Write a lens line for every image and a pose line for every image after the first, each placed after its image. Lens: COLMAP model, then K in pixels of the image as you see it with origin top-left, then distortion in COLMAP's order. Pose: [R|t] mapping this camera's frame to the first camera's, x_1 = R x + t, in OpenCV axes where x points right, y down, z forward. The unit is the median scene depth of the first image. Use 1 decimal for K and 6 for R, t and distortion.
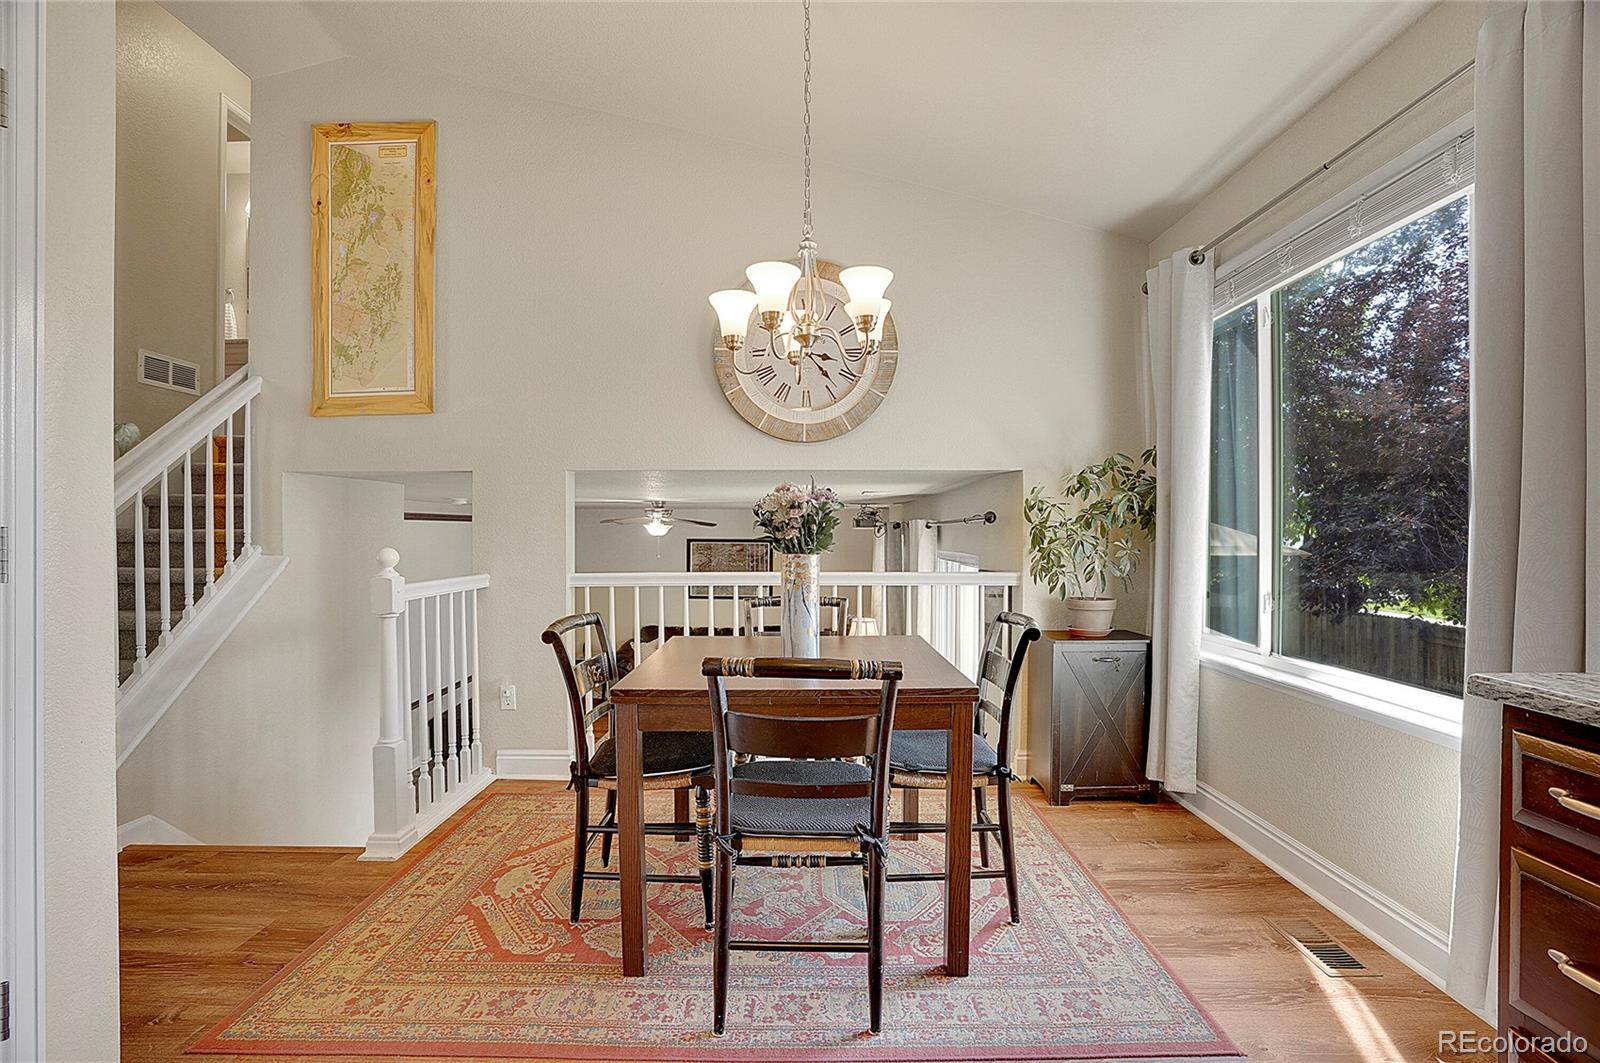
lens RADIAL K [[739.5, 0, 800.0], [0, 739.5, 534.8], [0, 0, 1]] dist [-0.068738, 0.025395]
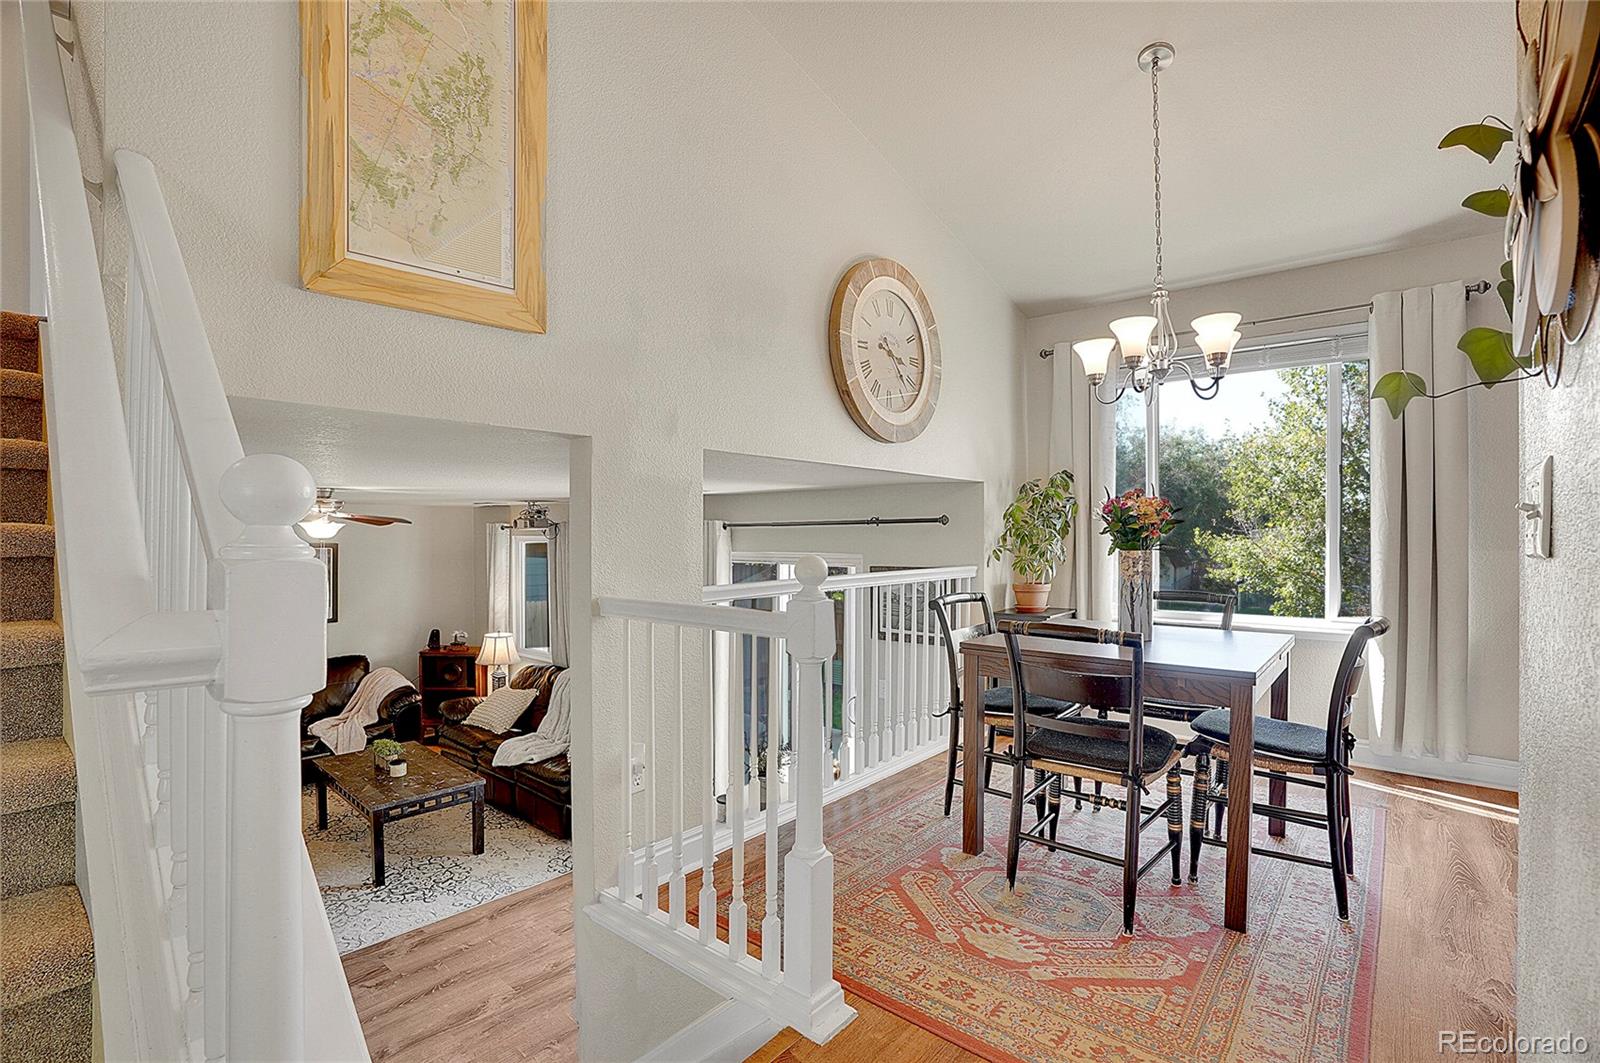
lens RADIAL K [[739.5, 0, 796.3], [0, 739.5, 537.5], [0, 0, 1]] dist [-0.068738, 0.025395]
pose [[0.647970, -0.003521, 0.761658, -0.882546], [0.003537, 0.999992, 0.001613, 0.001199], [-0.761658, 0.001649, 0.647978, 0.474516]]
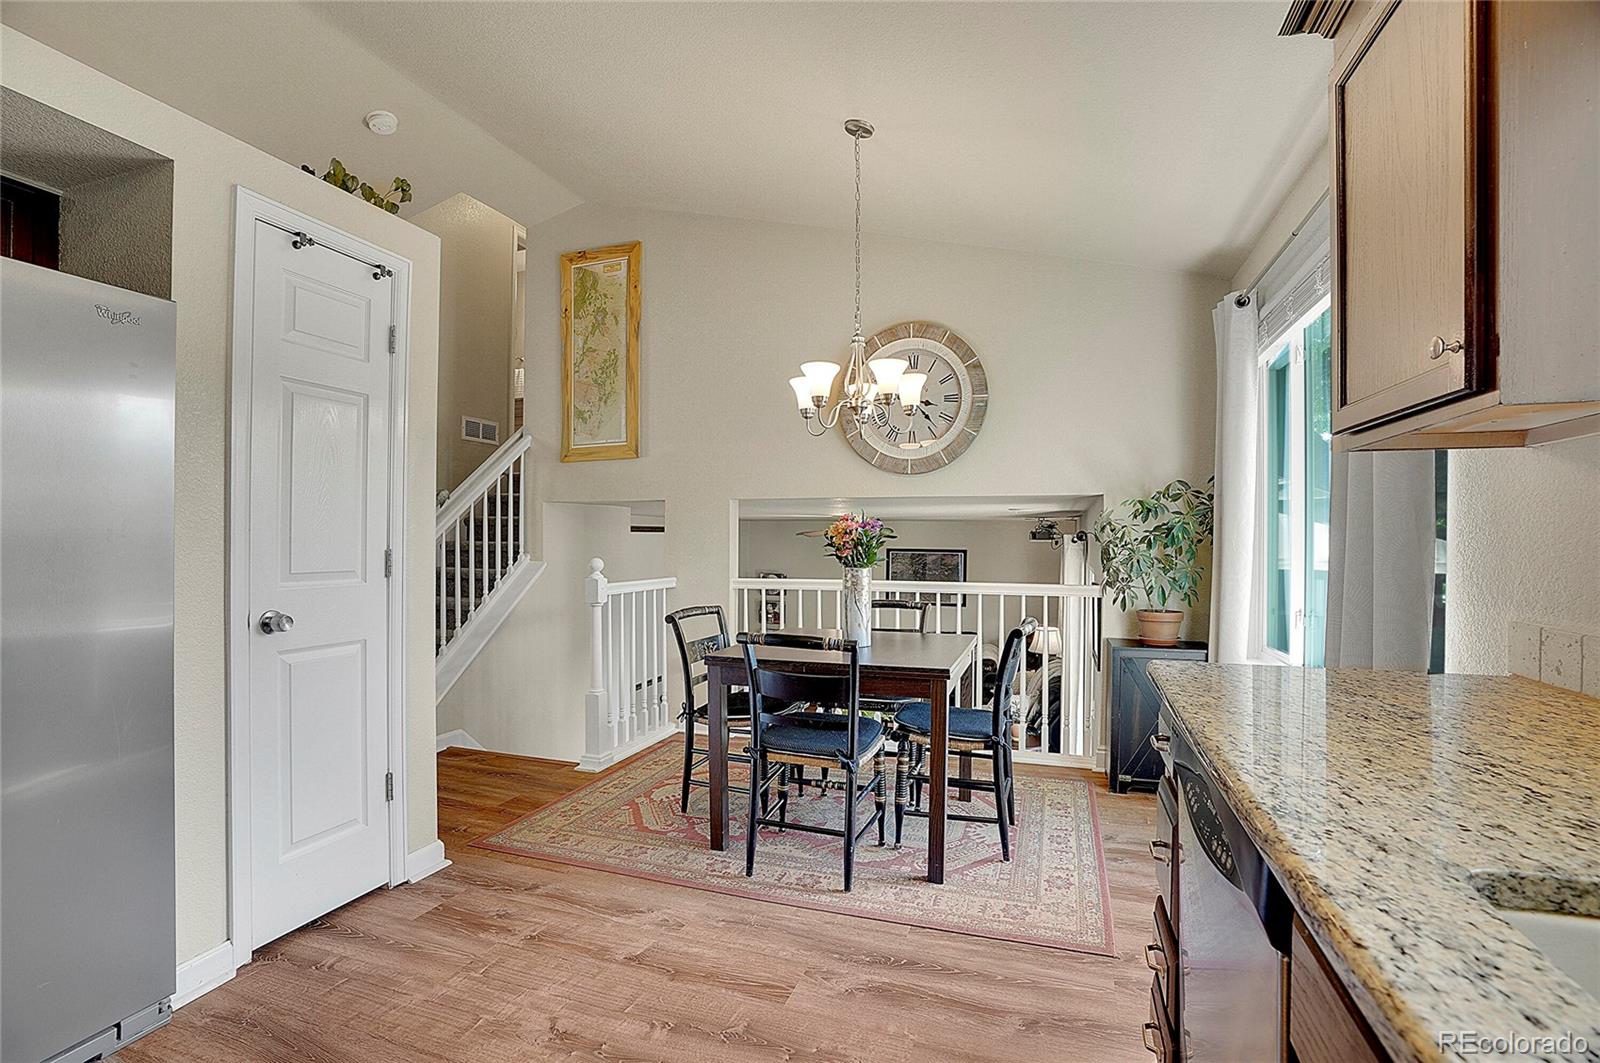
lens RADIAL K [[739.5, 0, 799.2], [0, 739.5, 537.0], [0, 0, 1]] dist [-0.068738, 0.025395]
pose [[0.945852, 0.004851, -0.324561, 0.240604], [-0.006951, 0.999962, -0.005312, -0.015177], [0.324523, 0.007280, 0.945850, -0.216019]]
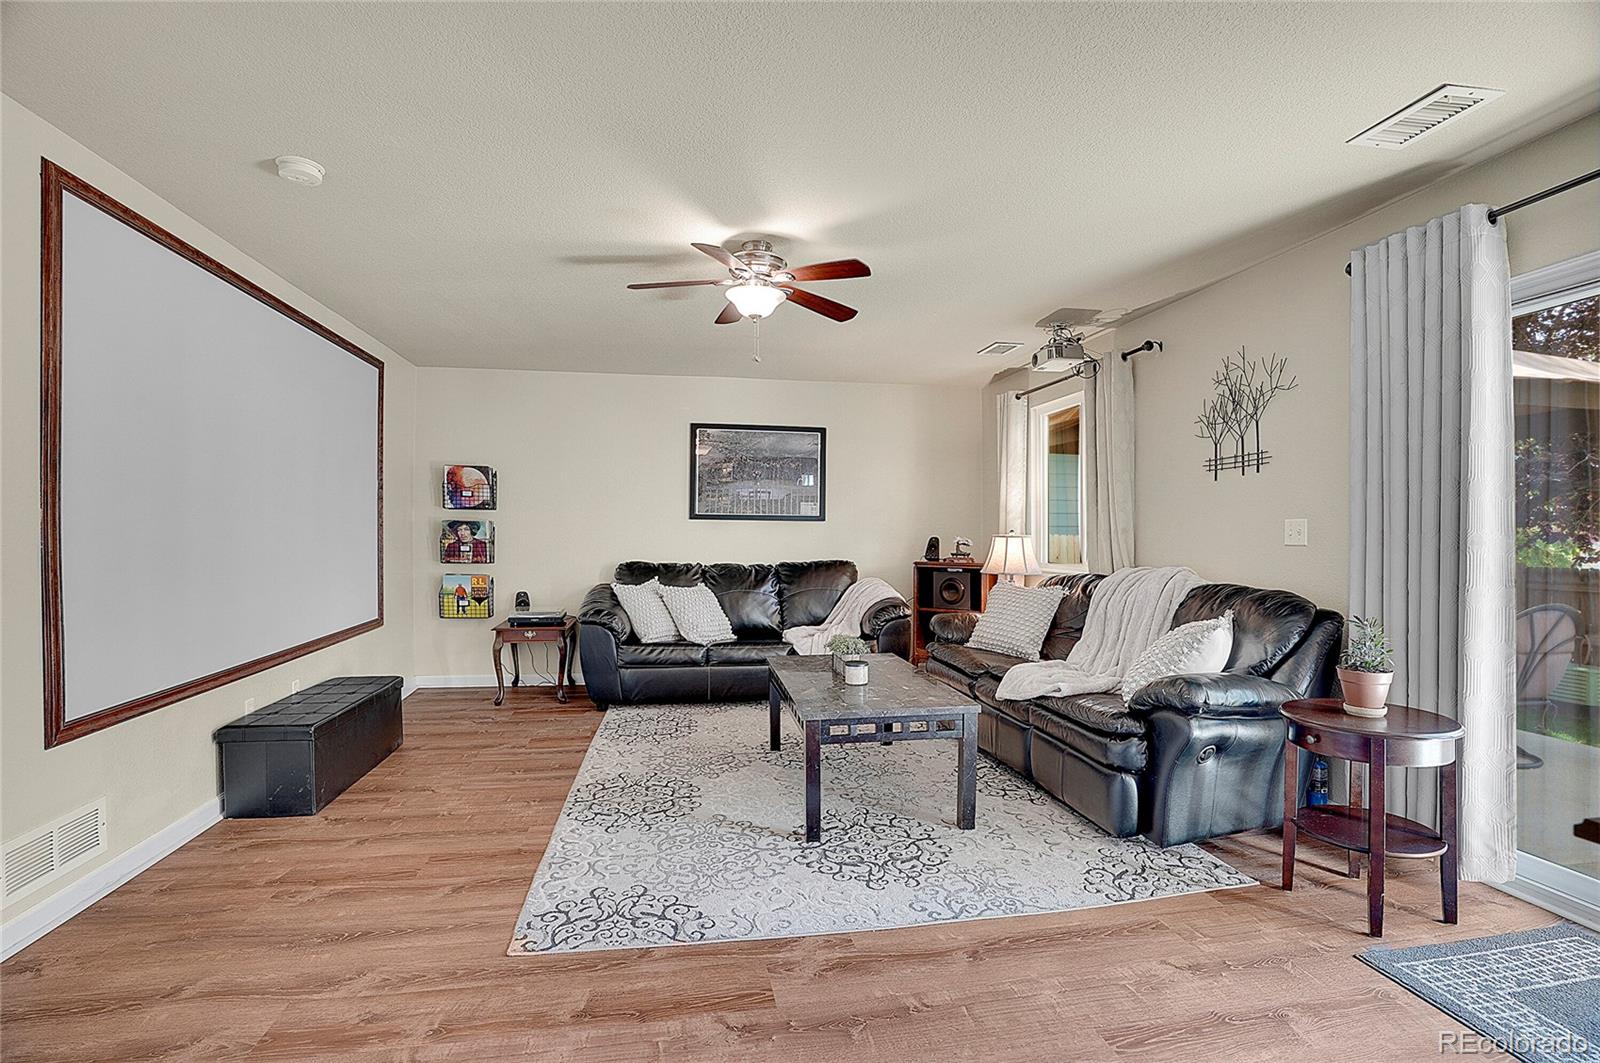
lens RADIAL K [[739.5, 0, 796.3], [0, 739.5, 536.5], [0, 0, 1]] dist [-0.068738, 0.025395]
pose [[0.982837, 0.001140, 0.184474, -0.534426], [-0.001013, 0.999999, -0.000787, 0.304781], [-0.184475, 0.000587, 0.982837, 1.115261]]
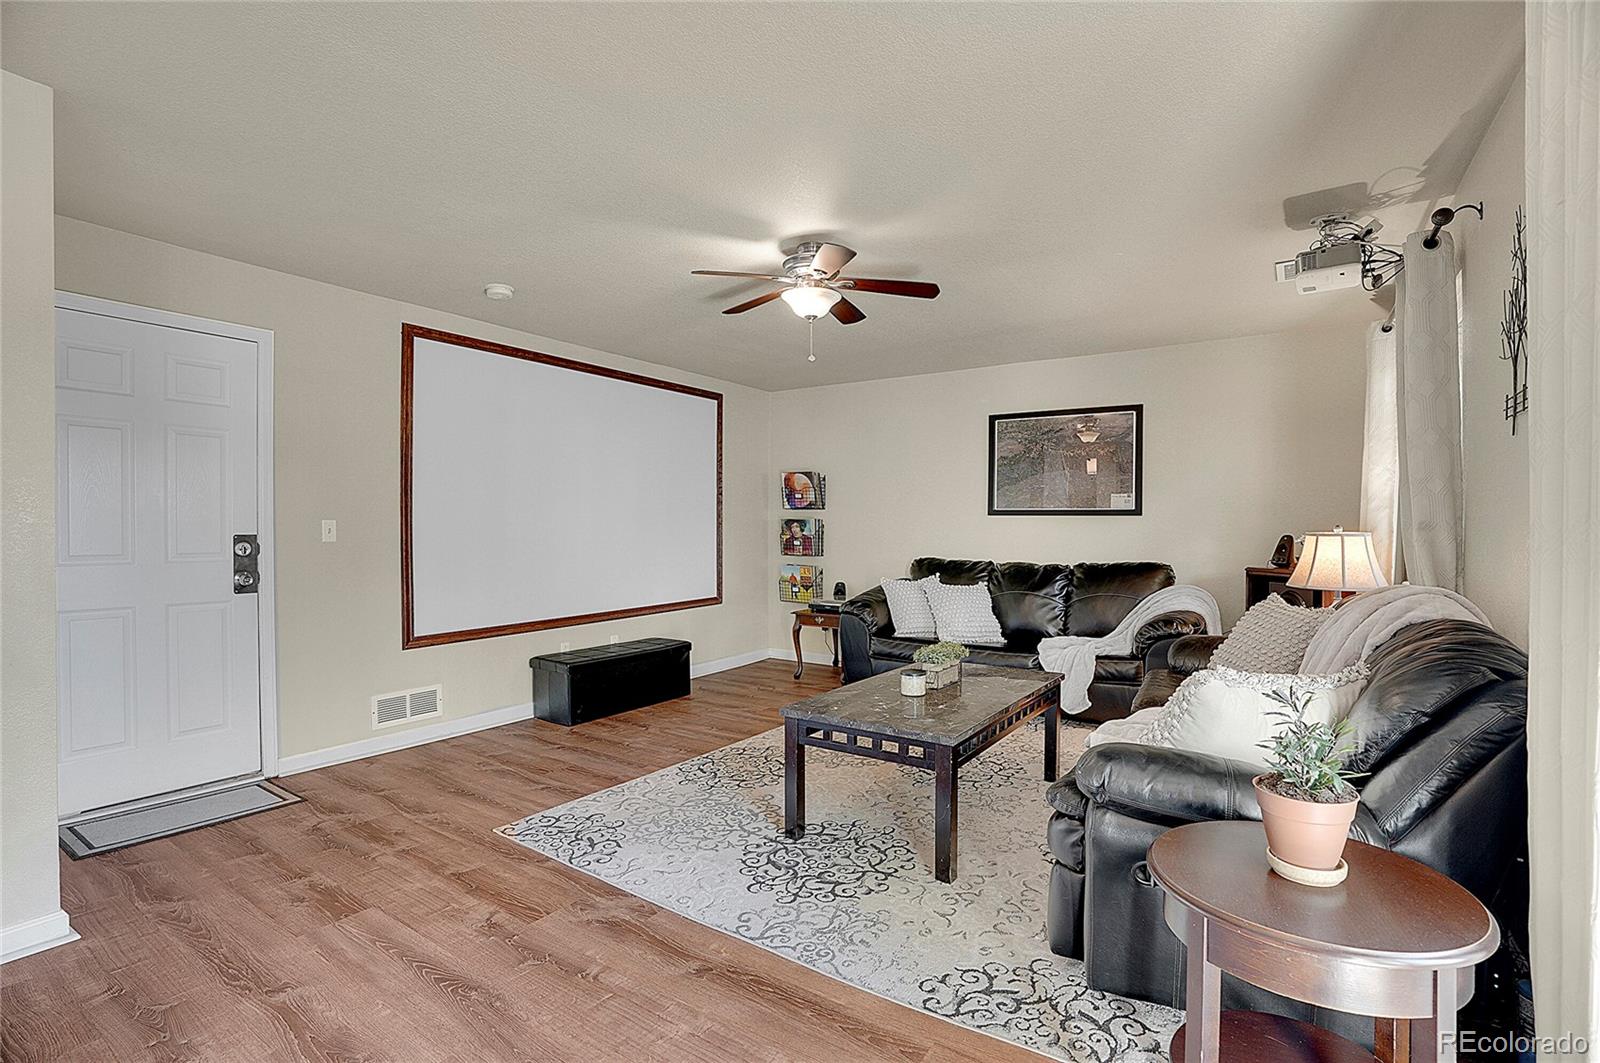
lens RADIAL K [[739.5, 0, 792.5], [0, 739.5, 535.0], [0, 0, 1]] dist [-0.068738, 0.025395]
pose [[0.829263, 0.005706, -0.558829, 0.158011], [-0.004160, 0.999983, 0.004038, 0.302366], [0.558842, -0.001024, 0.829273, 1.252629]]
